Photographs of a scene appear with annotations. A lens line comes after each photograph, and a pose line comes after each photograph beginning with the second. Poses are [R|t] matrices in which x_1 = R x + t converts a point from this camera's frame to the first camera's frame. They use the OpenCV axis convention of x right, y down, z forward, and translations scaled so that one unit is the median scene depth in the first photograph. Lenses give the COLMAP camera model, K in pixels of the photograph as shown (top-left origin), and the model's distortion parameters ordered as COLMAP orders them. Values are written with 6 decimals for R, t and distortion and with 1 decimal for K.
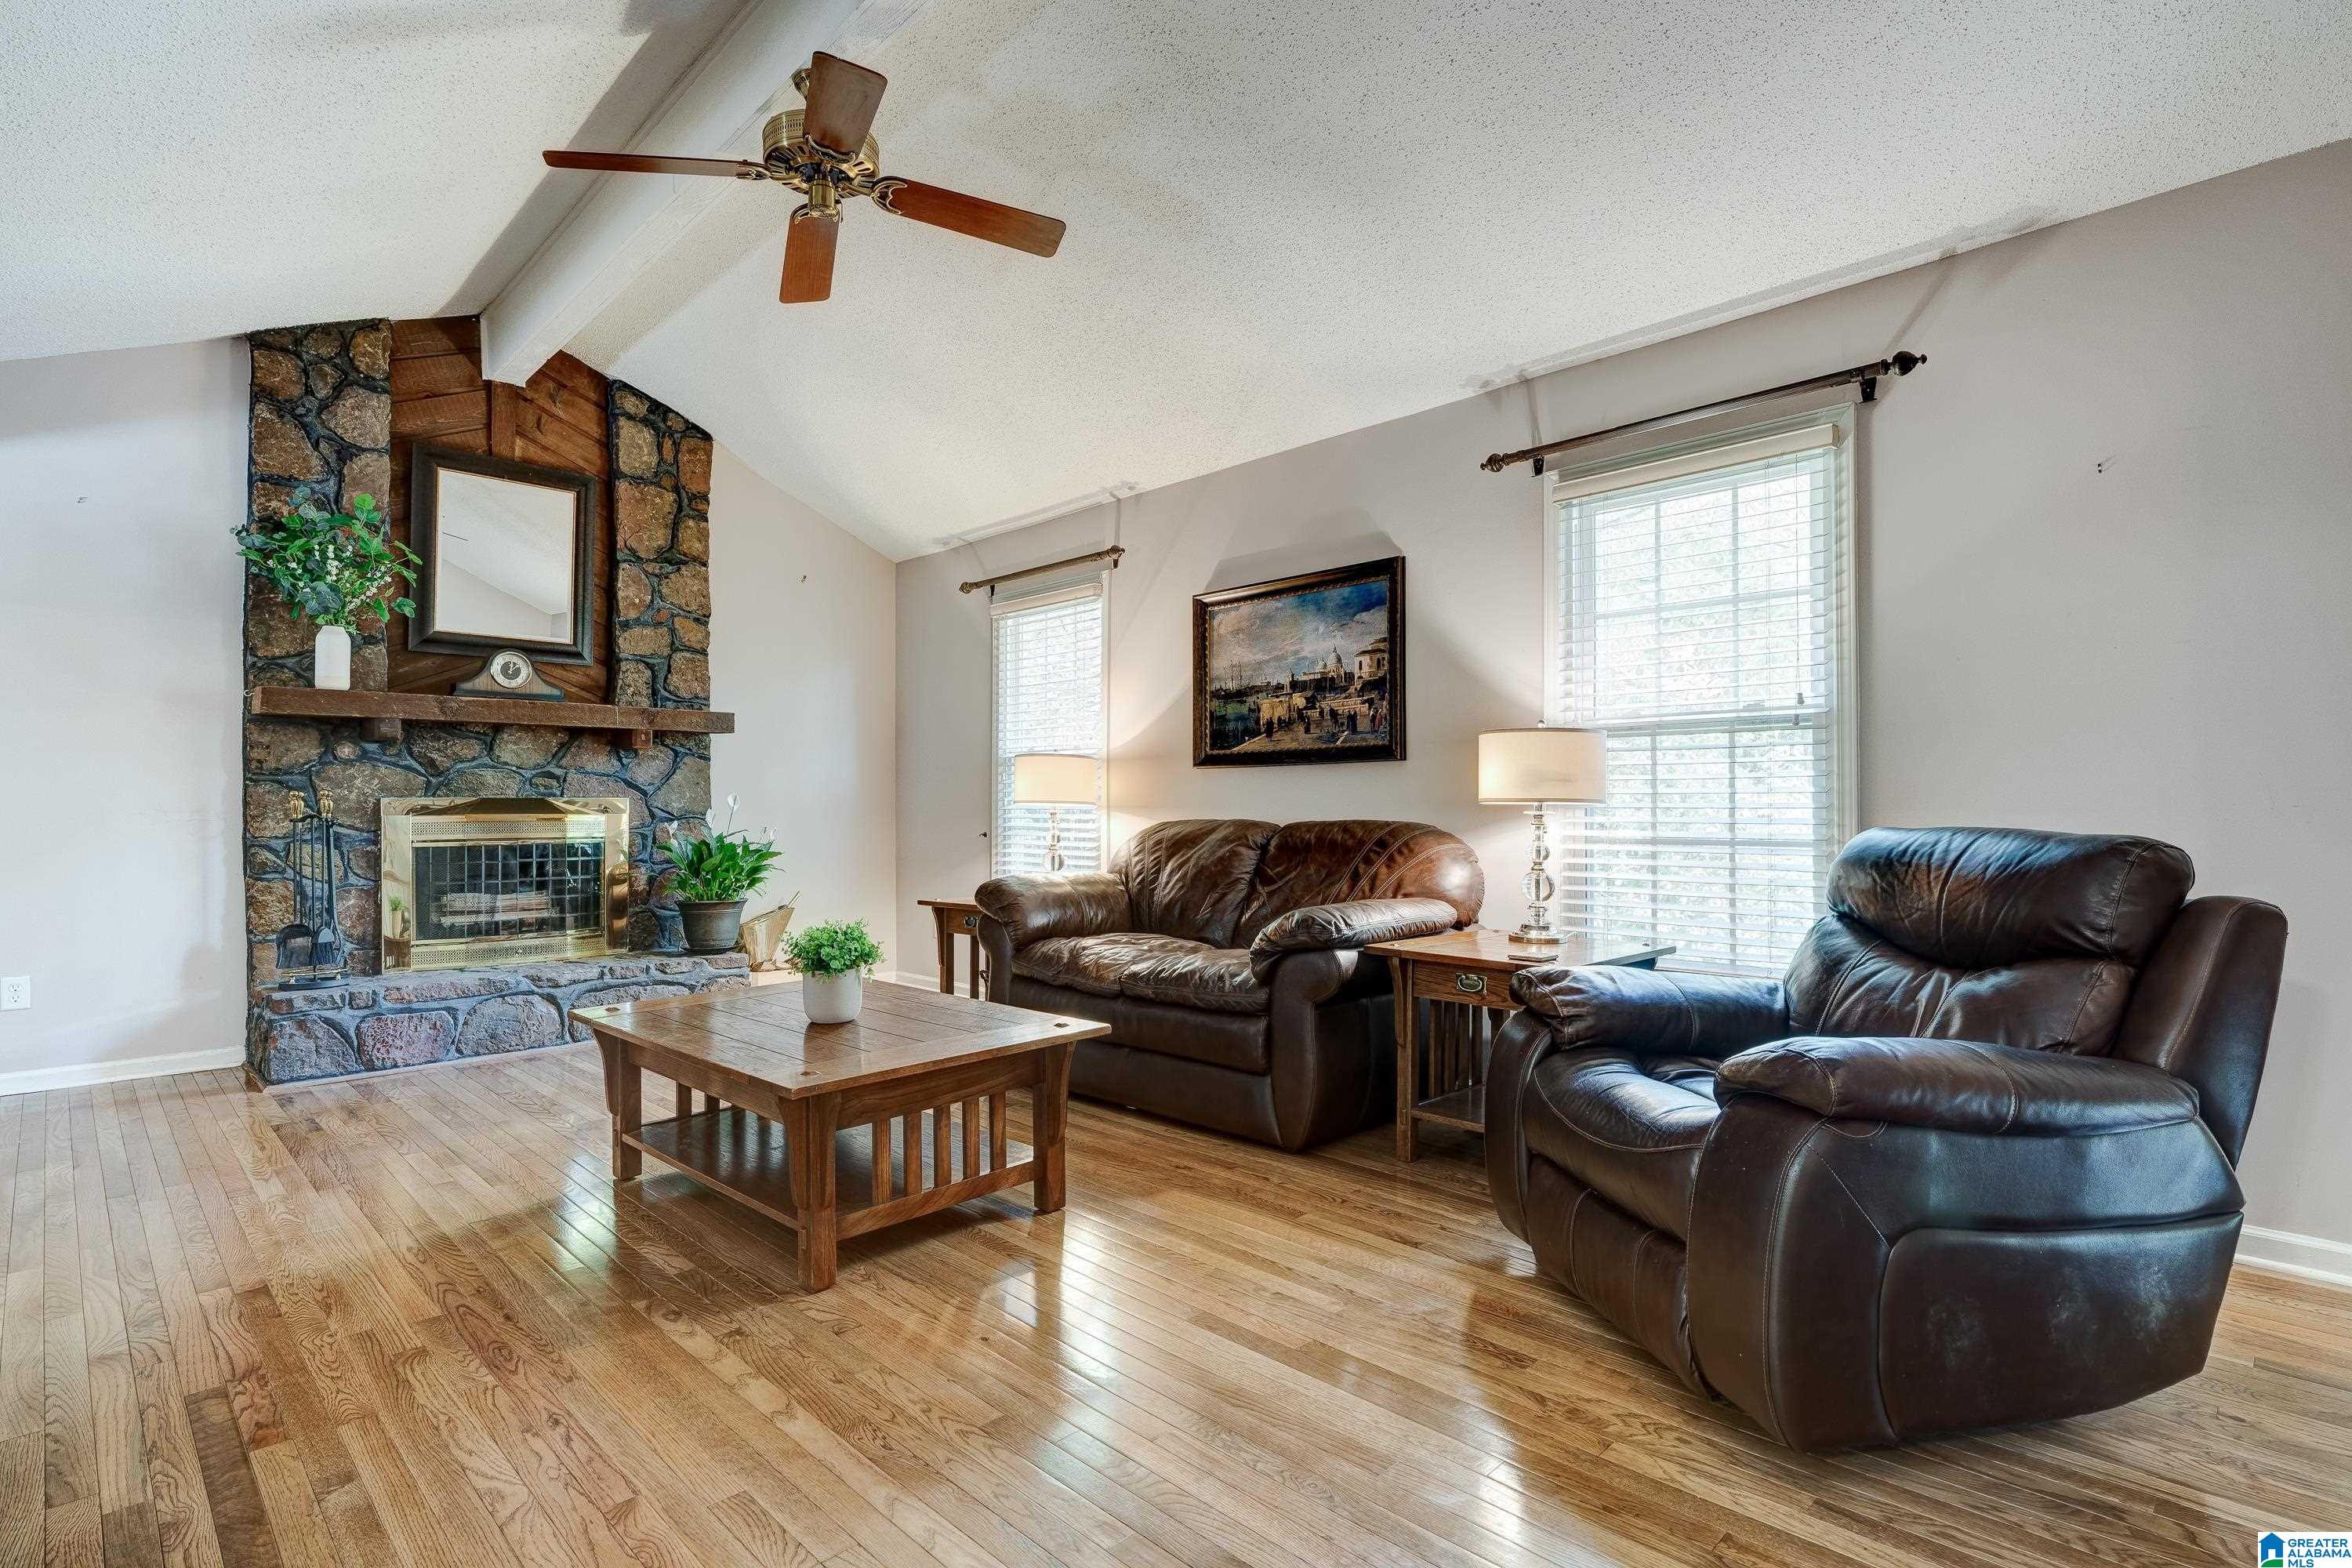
lens RADIAL K [[1145.6, 0, 1181.1], [0, 1145.6, 786.6], [0, 0, 1]] dist [-0.008856, 0.003223]
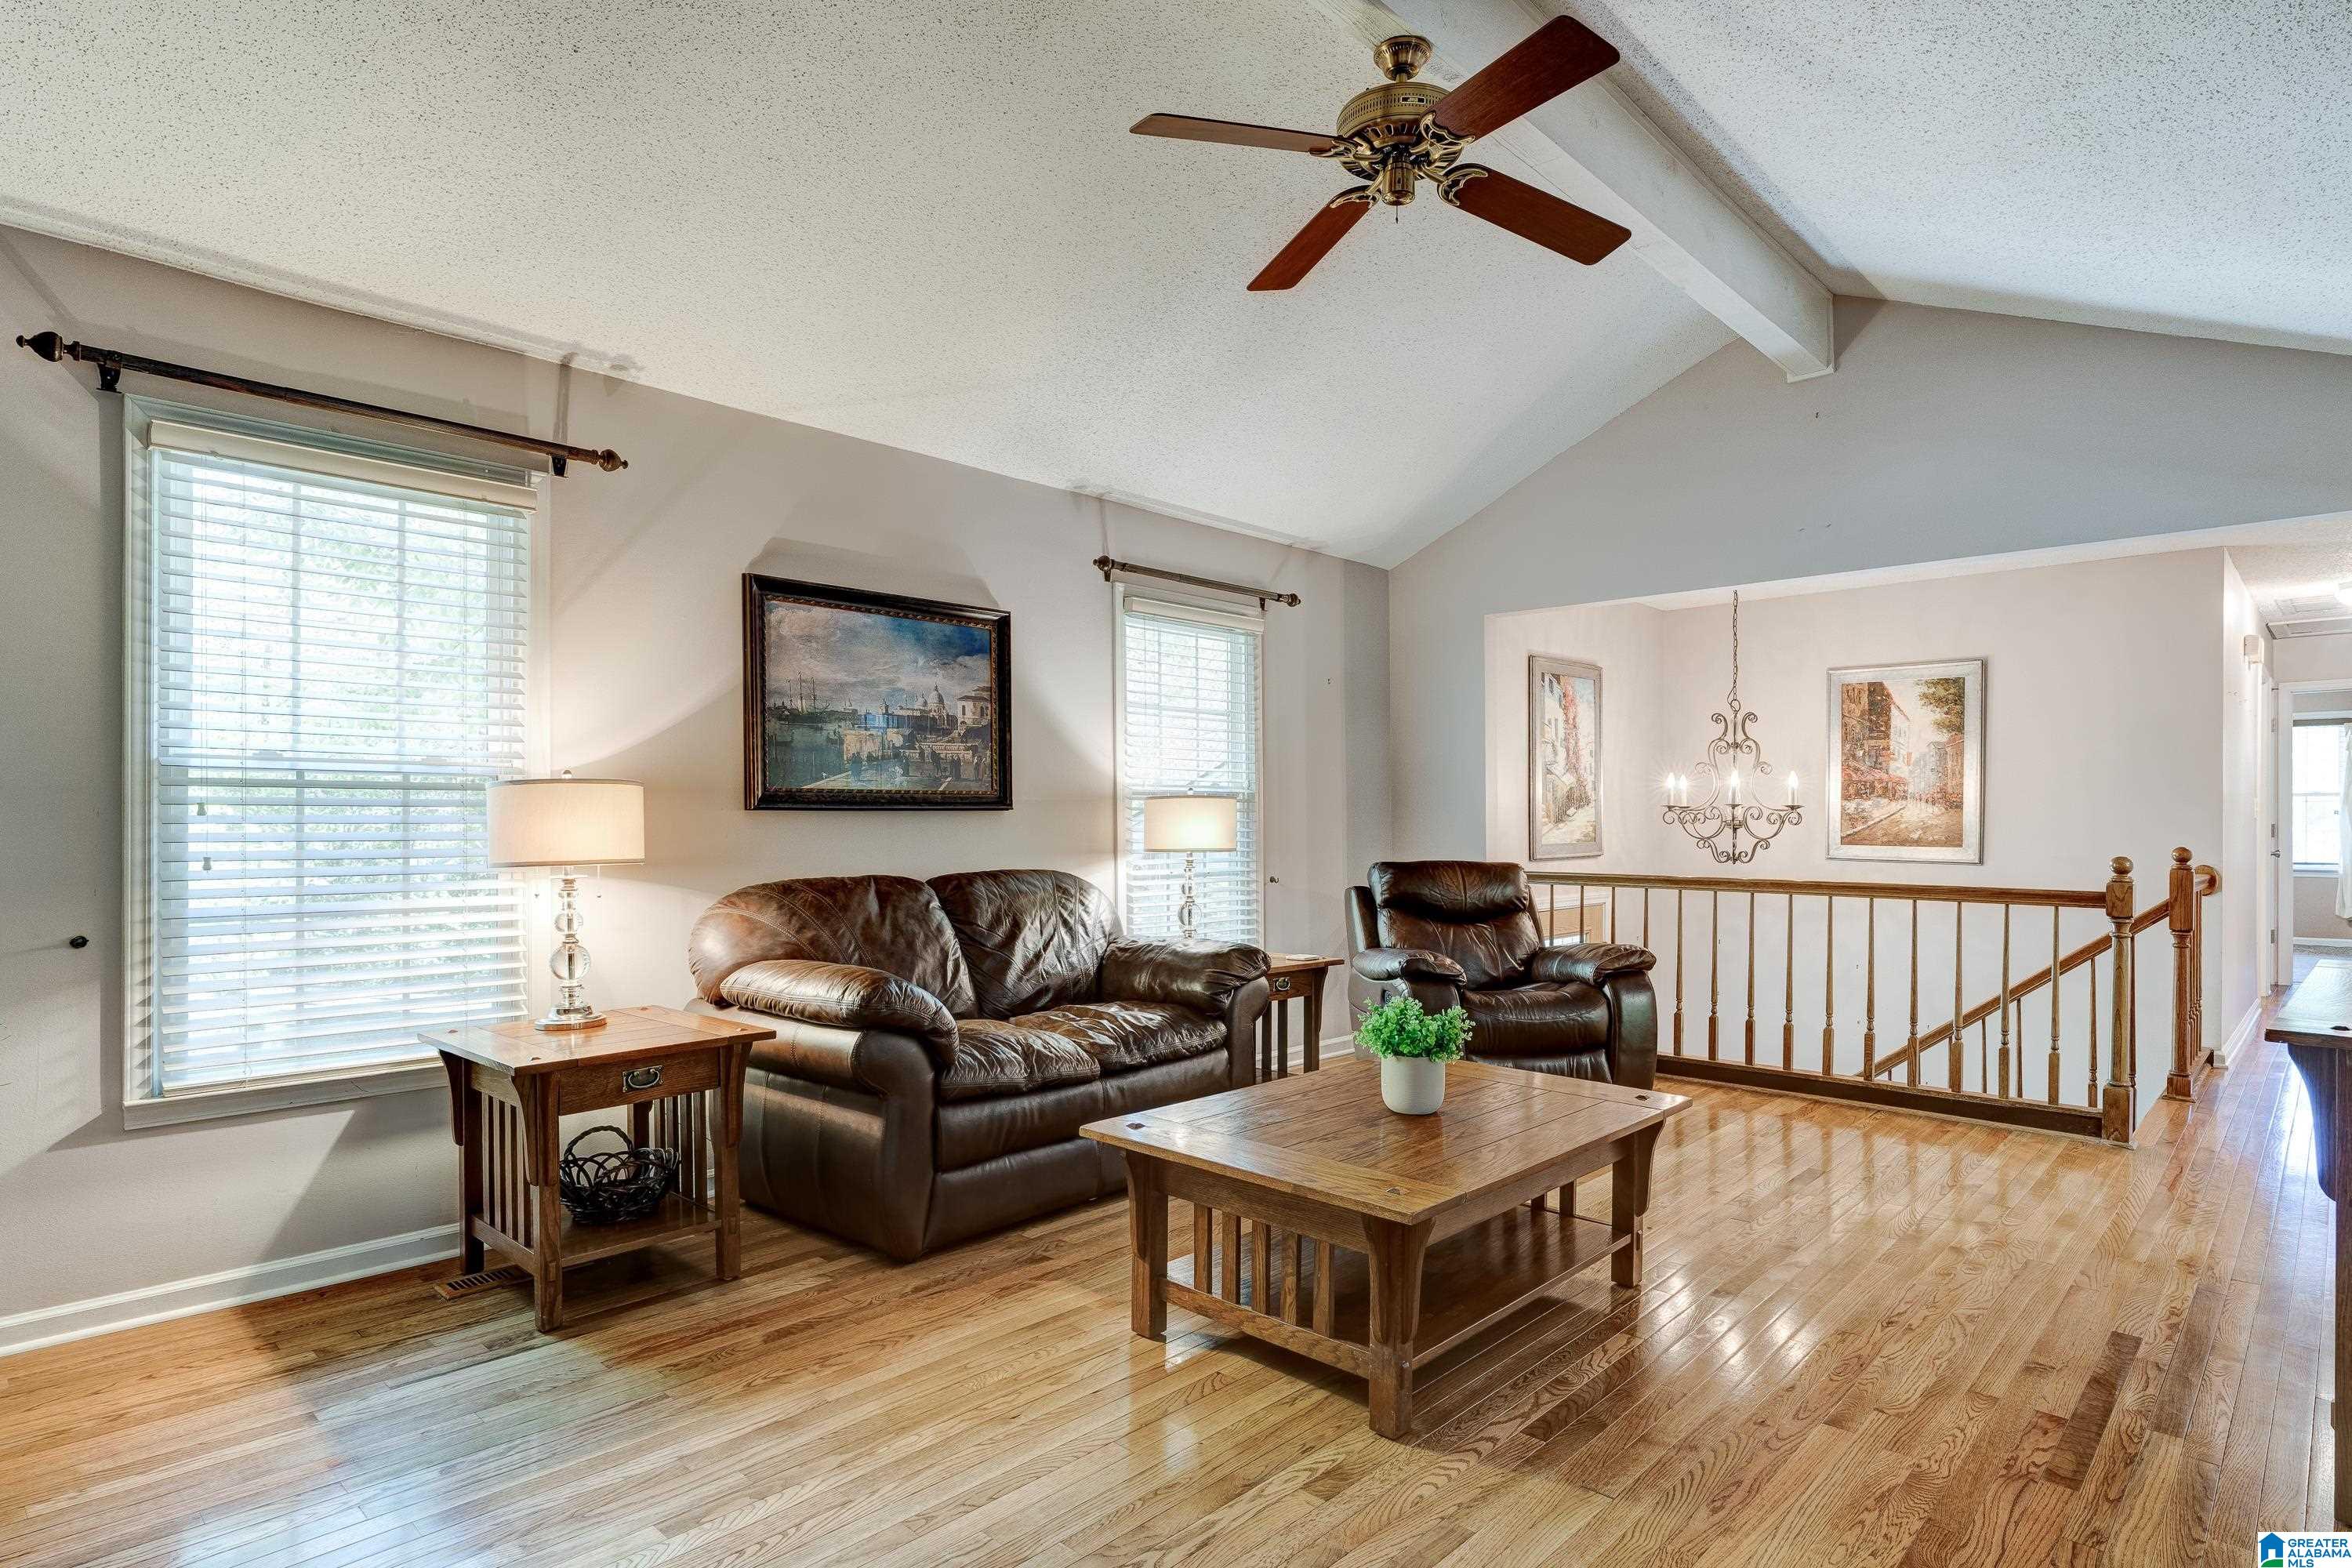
lens RADIAL K [[1198.9, 0, 1193.4], [0, 1198.9, 824.9], [0, 0, 1]] dist [0.005575, -0.000057]
pose [[-0.021422, -0.005300, 0.999756, -0.806004], [-0.018649, 0.999814, 0.004900, -0.015496], [-0.999597, -0.018540, -0.021517, 0.763574]]
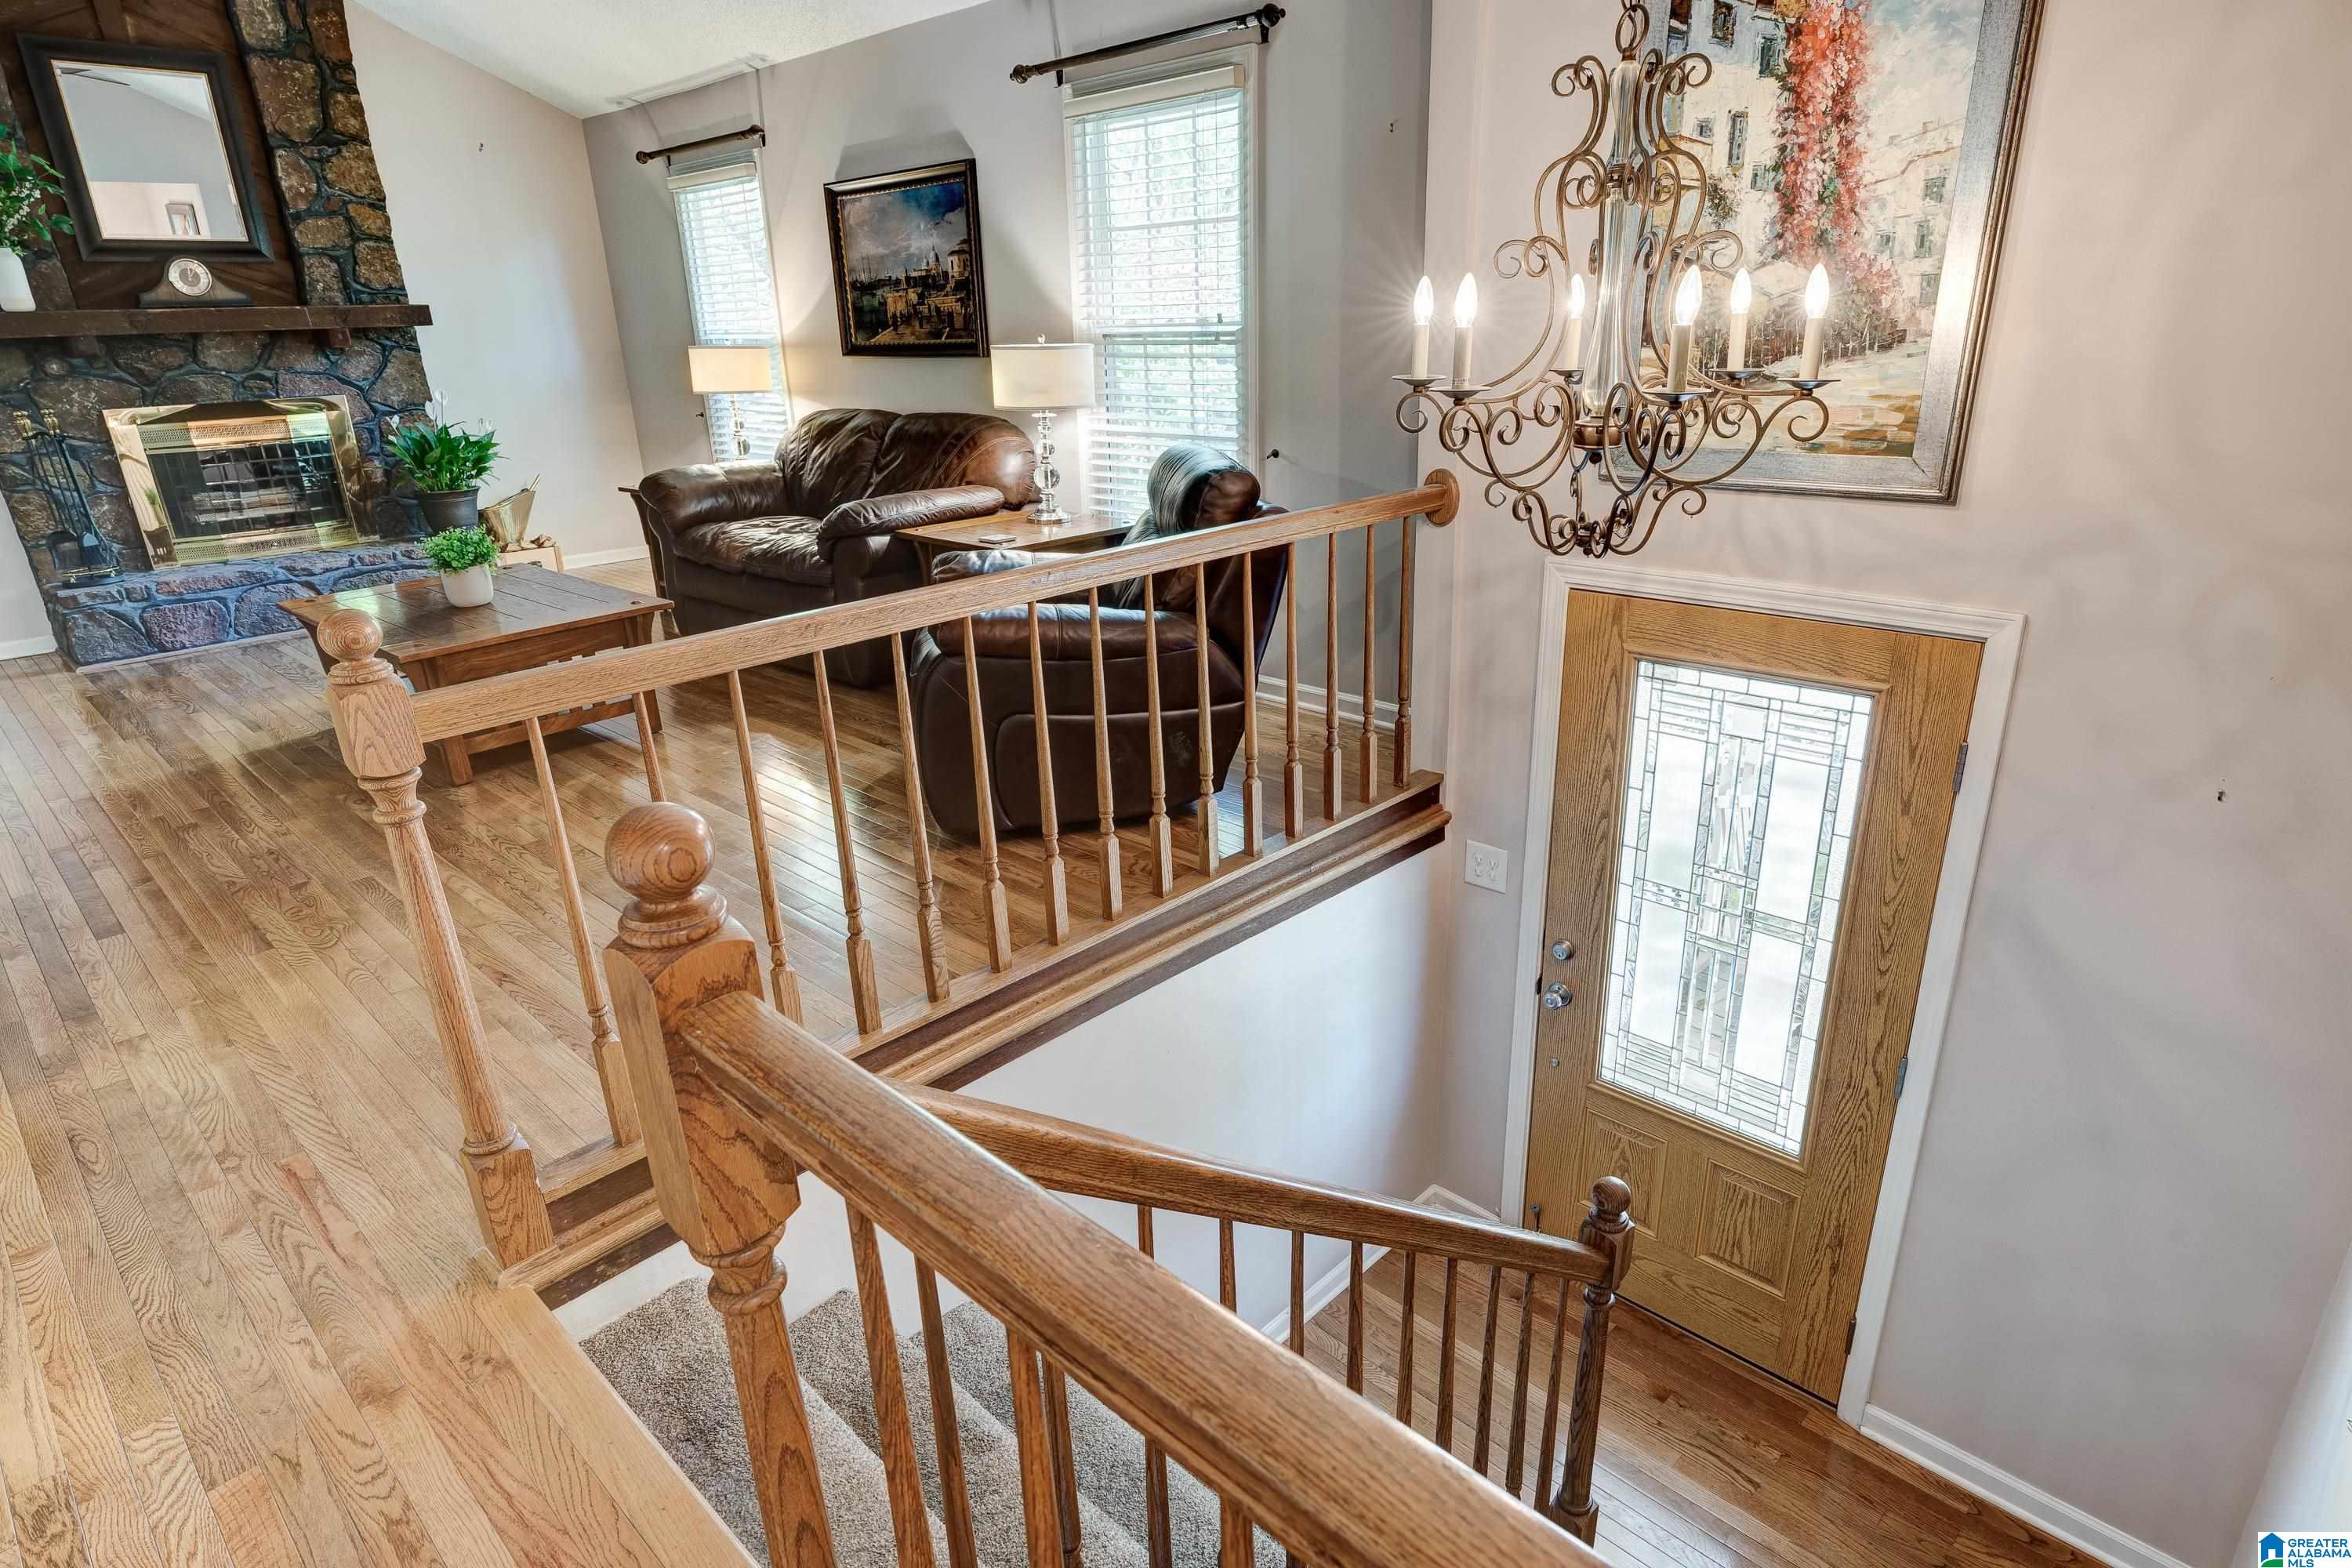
lens RADIAL K [[1294.4, 0, 1190.0], [0, 1294.4, 787.5], [0, 0, 1]] dist [-0.007122, 0.003462]
pose [[0.999381, -0.033248, 0.011504, 0.328075], [0.026741, 0.930335, 0.365734, -0.080639], [-0.022862, -0.365200, 0.930648, -0.320278]]
